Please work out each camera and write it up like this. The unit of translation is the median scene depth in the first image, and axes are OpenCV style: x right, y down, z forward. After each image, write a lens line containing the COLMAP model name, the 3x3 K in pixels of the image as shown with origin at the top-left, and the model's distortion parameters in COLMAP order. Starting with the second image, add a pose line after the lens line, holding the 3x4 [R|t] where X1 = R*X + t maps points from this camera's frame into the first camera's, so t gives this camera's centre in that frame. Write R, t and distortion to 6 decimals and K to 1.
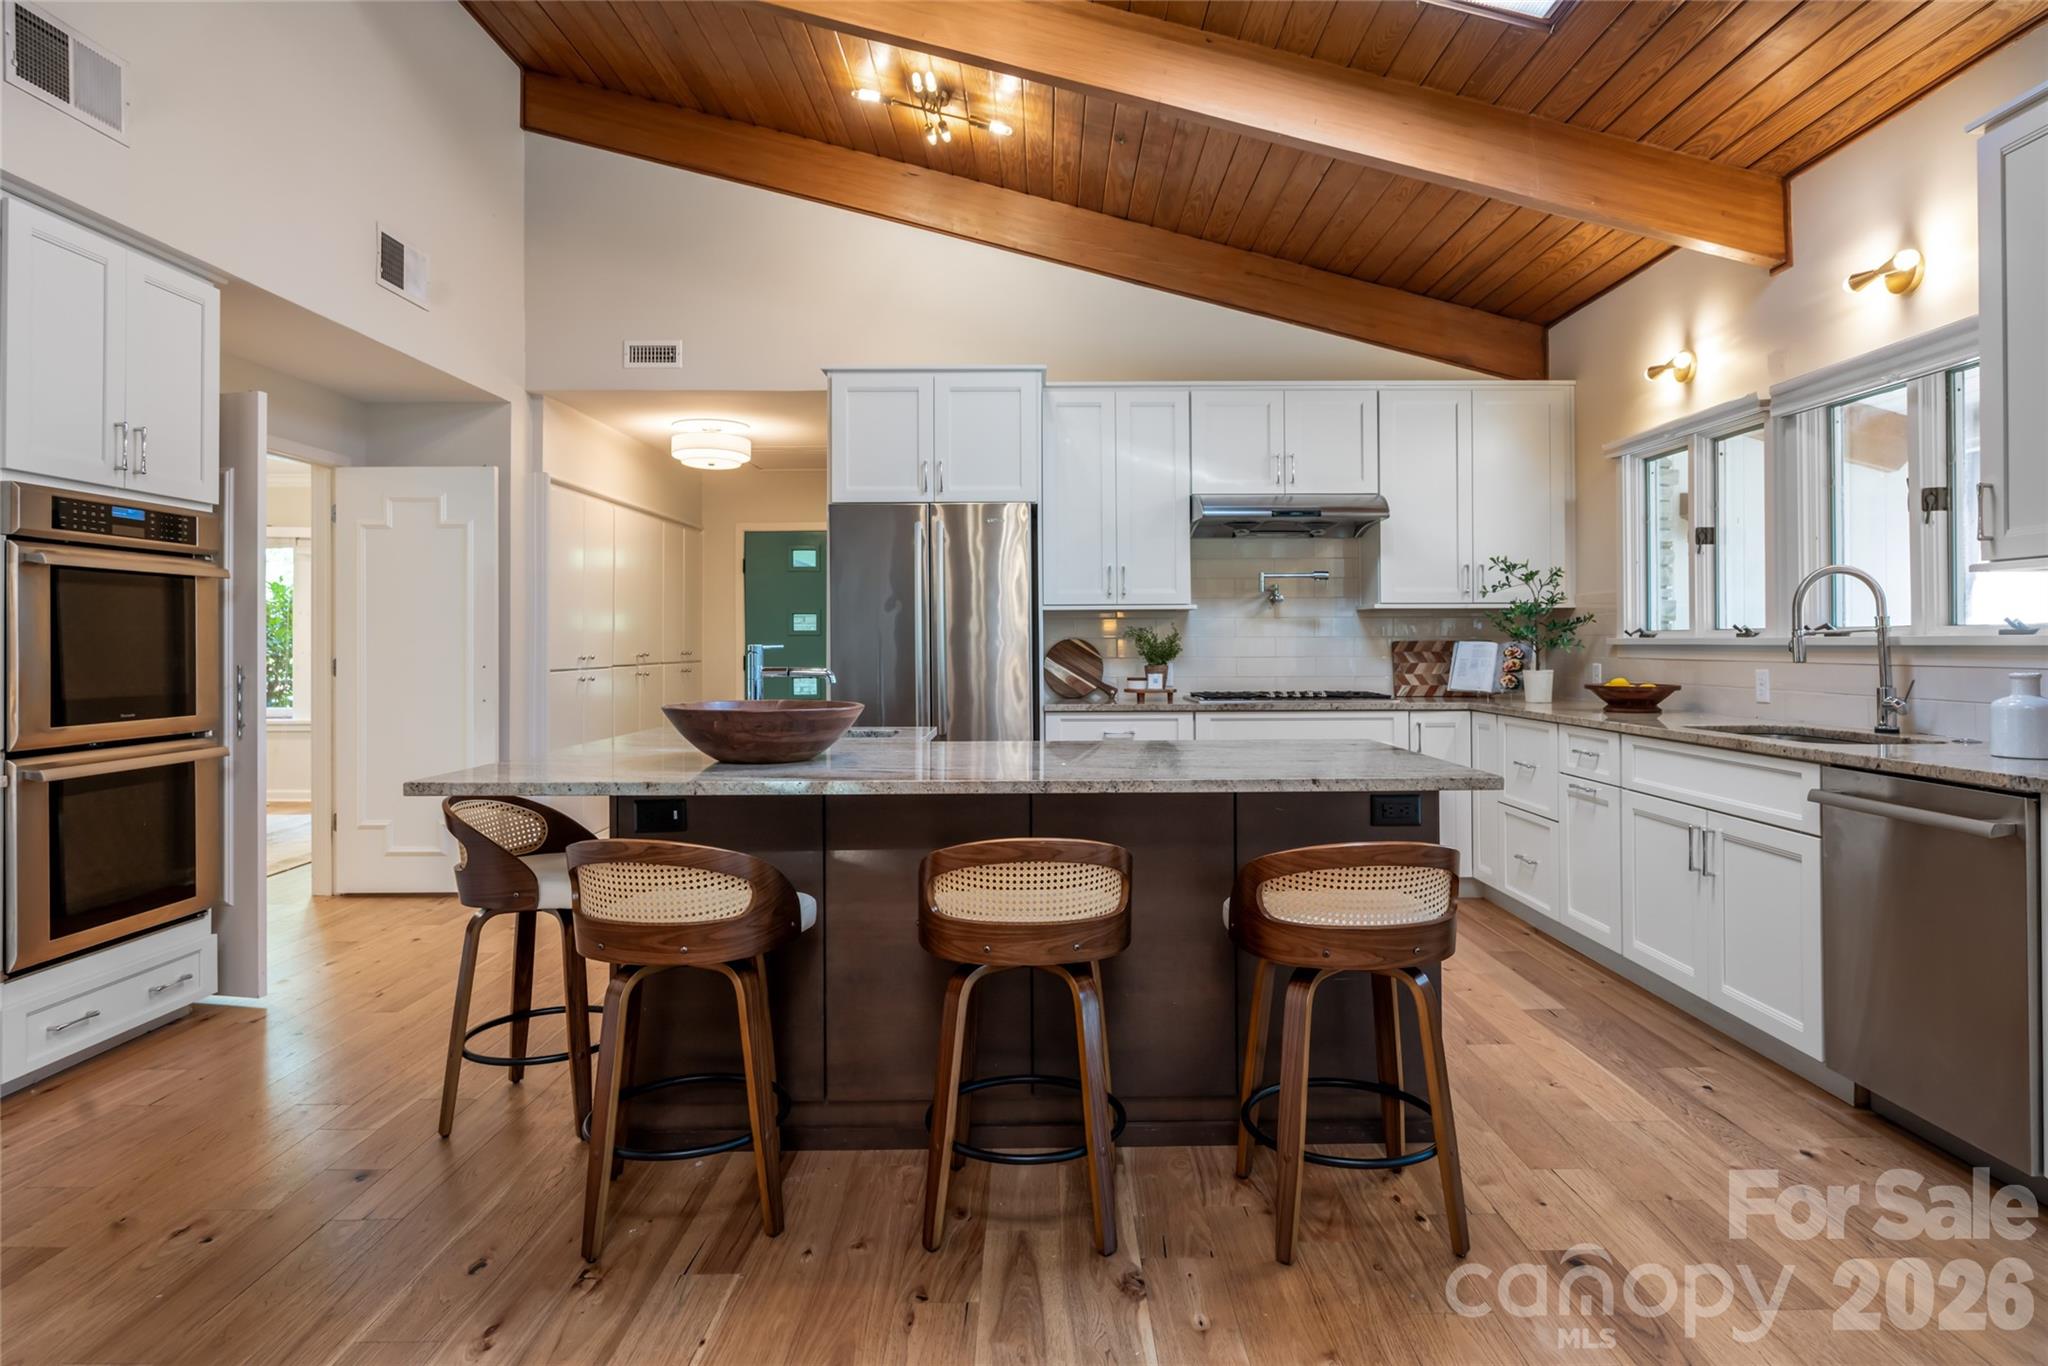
lens RADIAL K [[1142.3, 0, 1030.1], [0, 1142.3, 633.4], [0, 0, 1]] dist [-0.001877, -0.001610]
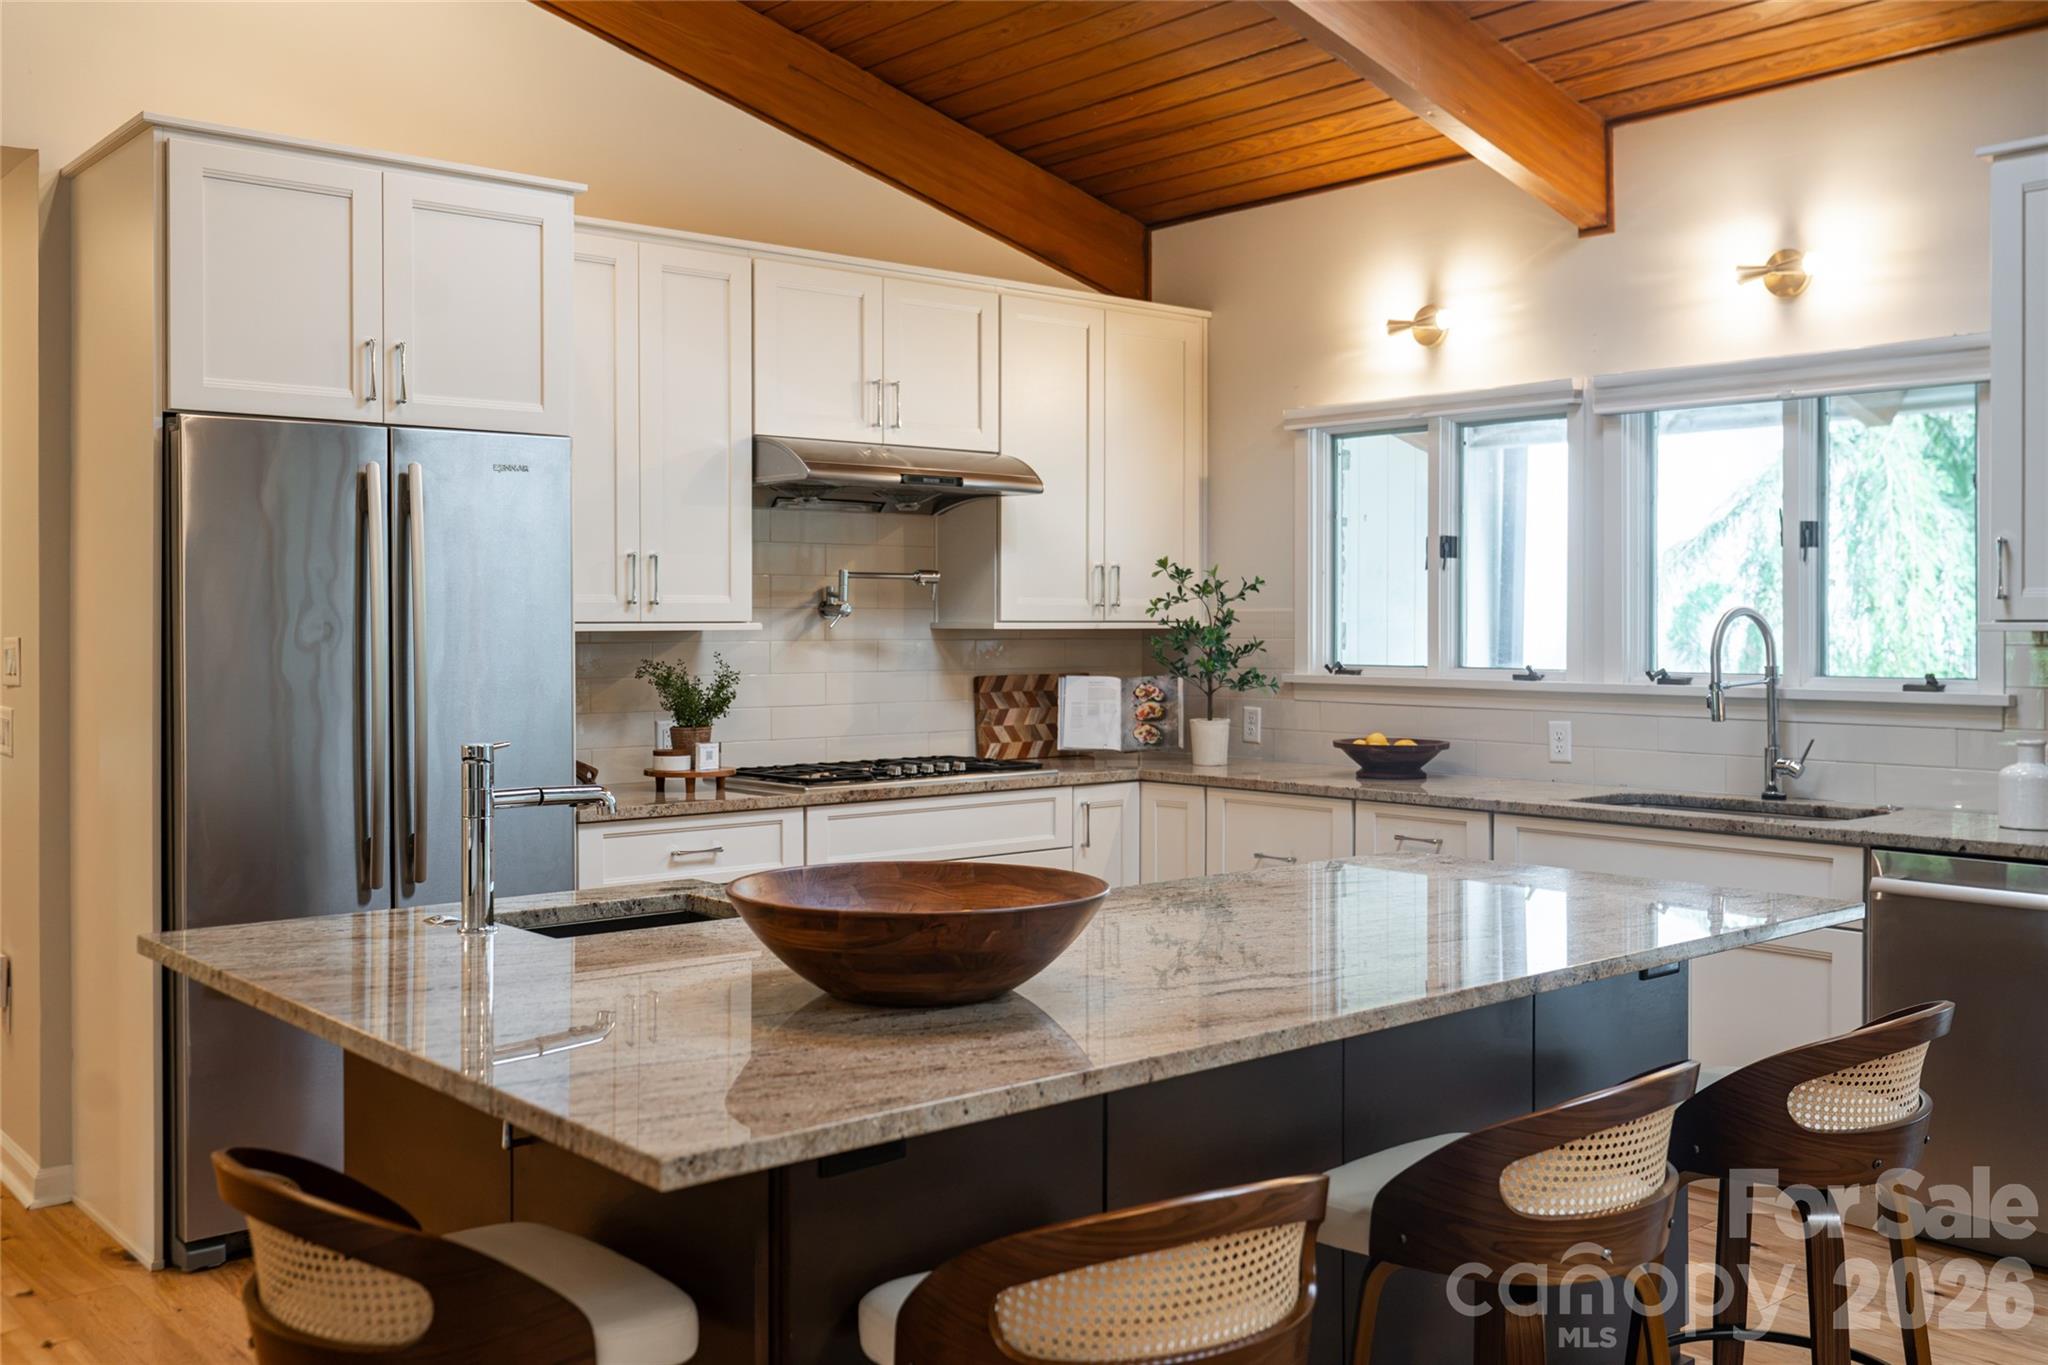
lens RADIAL K [[1907.4, 0, 1023.0], [0, 1907.4, 617.6], [0, 0, 1]] dist [-0.003674, 0.006827]
pose [[0.760525, 0.005367, 0.649286, -0.398753], [-0.008825, 0.999959, 0.002071, -0.031370], [-0.649249, -0.007306, 0.760541, 0.166921]]
